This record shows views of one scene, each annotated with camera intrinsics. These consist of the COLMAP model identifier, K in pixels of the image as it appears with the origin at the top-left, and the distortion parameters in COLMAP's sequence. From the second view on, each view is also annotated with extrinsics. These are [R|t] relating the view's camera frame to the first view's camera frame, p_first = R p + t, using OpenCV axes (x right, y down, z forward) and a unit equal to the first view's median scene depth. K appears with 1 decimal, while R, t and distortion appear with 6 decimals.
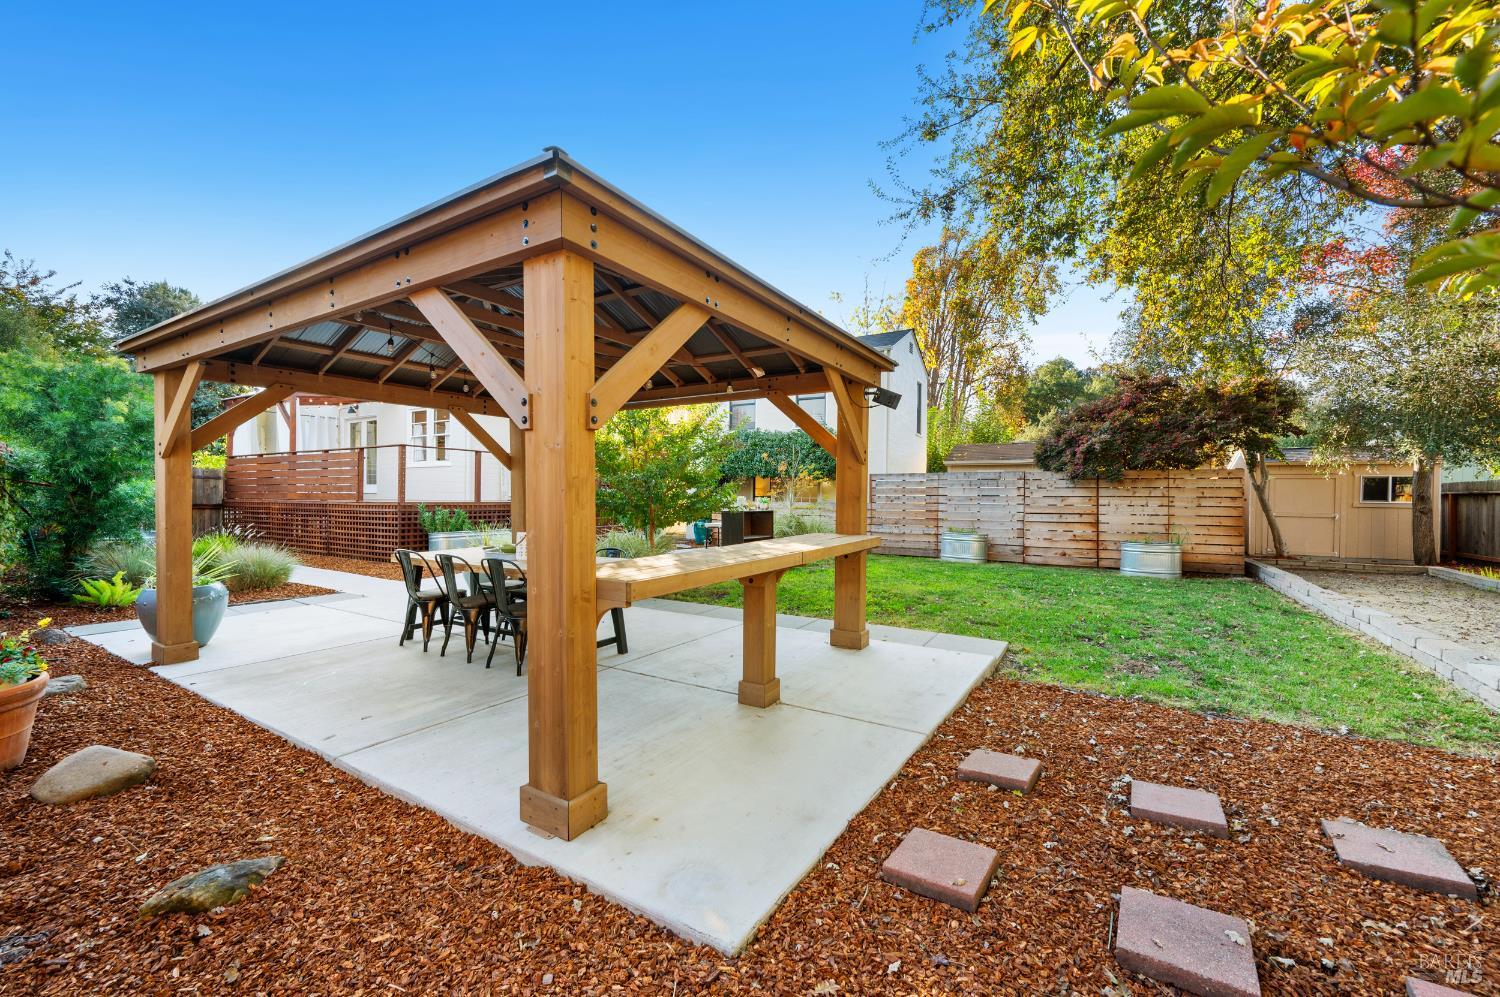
lens RADIAL K [[601.1, 0, 752.1], [0, 601.1, 502.3], [0, 0, 1]] dist [0.000102, 0.000722]
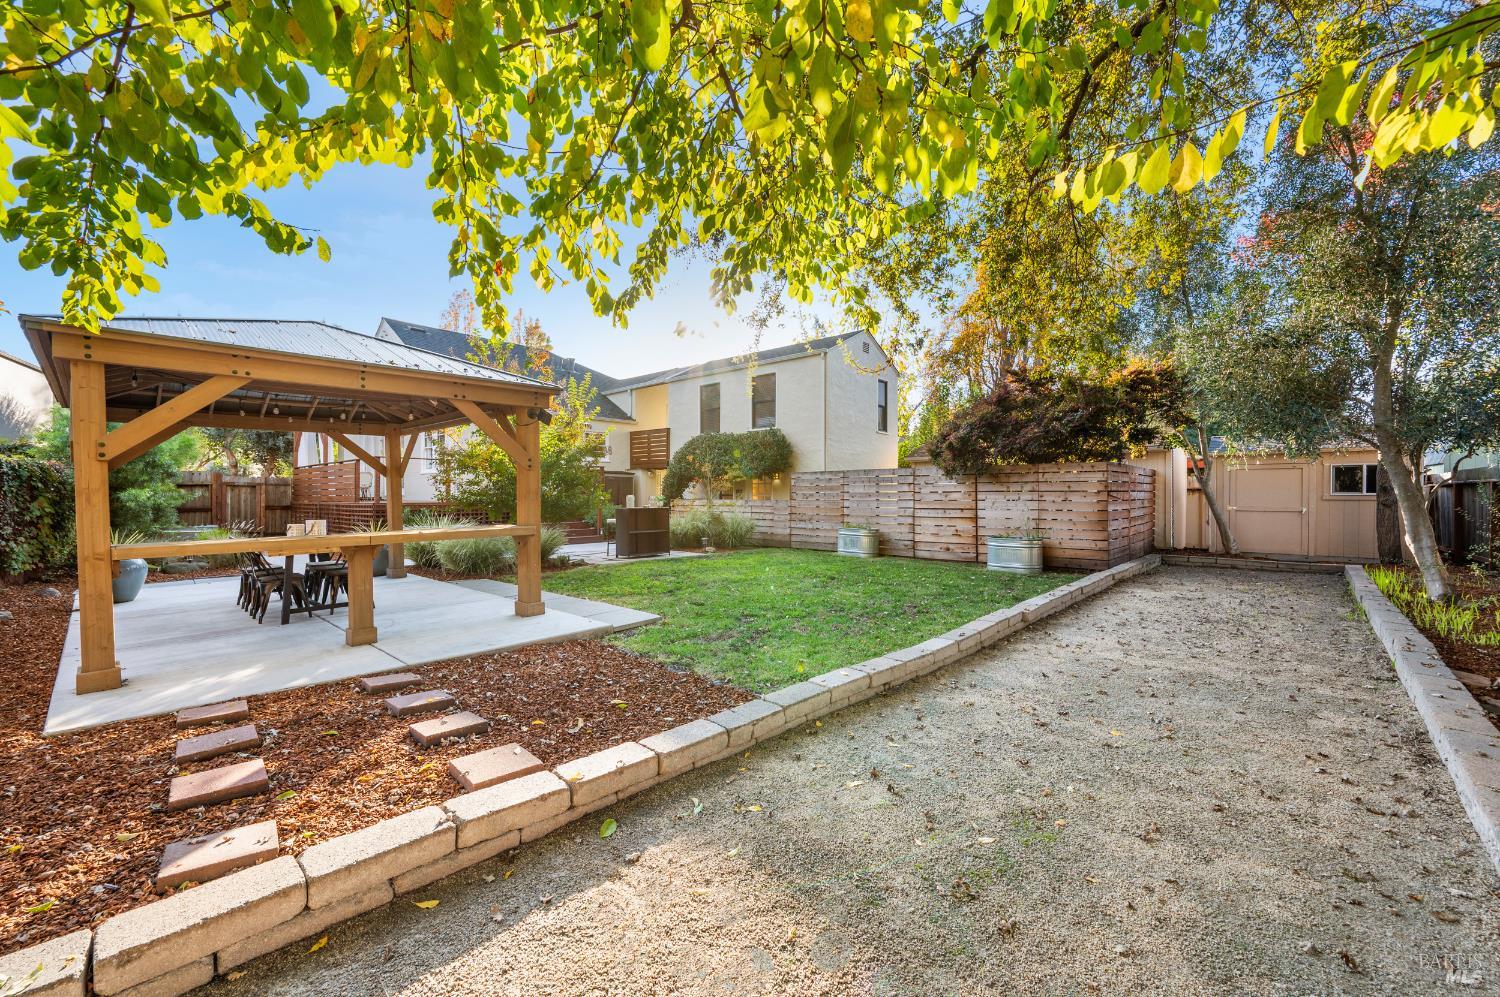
lens RADIAL K [[601.1, 0, 740.6], [0, 601.1, 497.3], [0, 0, 1]] dist [0.000102, 0.000722]
pose [[0.978980, -0.009960, -0.203713, 0.391275], [0.008944, 0.999943, -0.005906, 0.002208], [0.203760, 0.003960, 0.979013, -0.065249]]
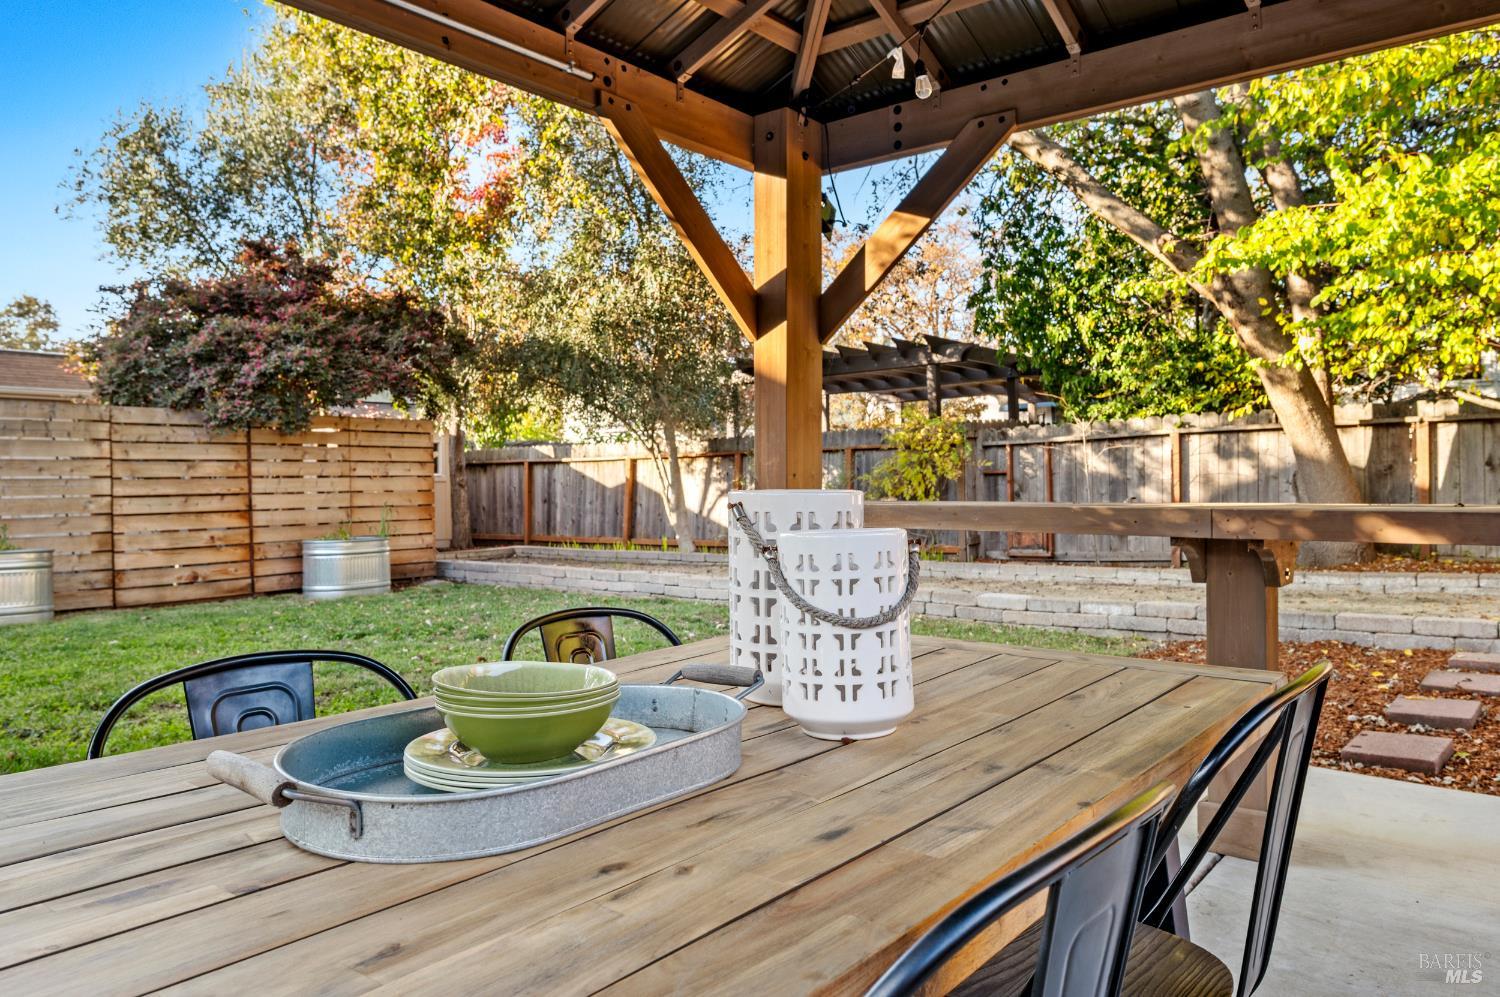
lens RADIAL K [[1054.1, 0, 749.3], [0, 1054.1, 493.2], [0, 0, 1]] dist [-0.004804, 0.001238]
pose [[0.113781, -0.020495, 0.993294, -0.293705], [0.022441, 0.999585, 0.018054, 0.012194], [-0.993252, 0.020236, 0.114194, 0.455473]]
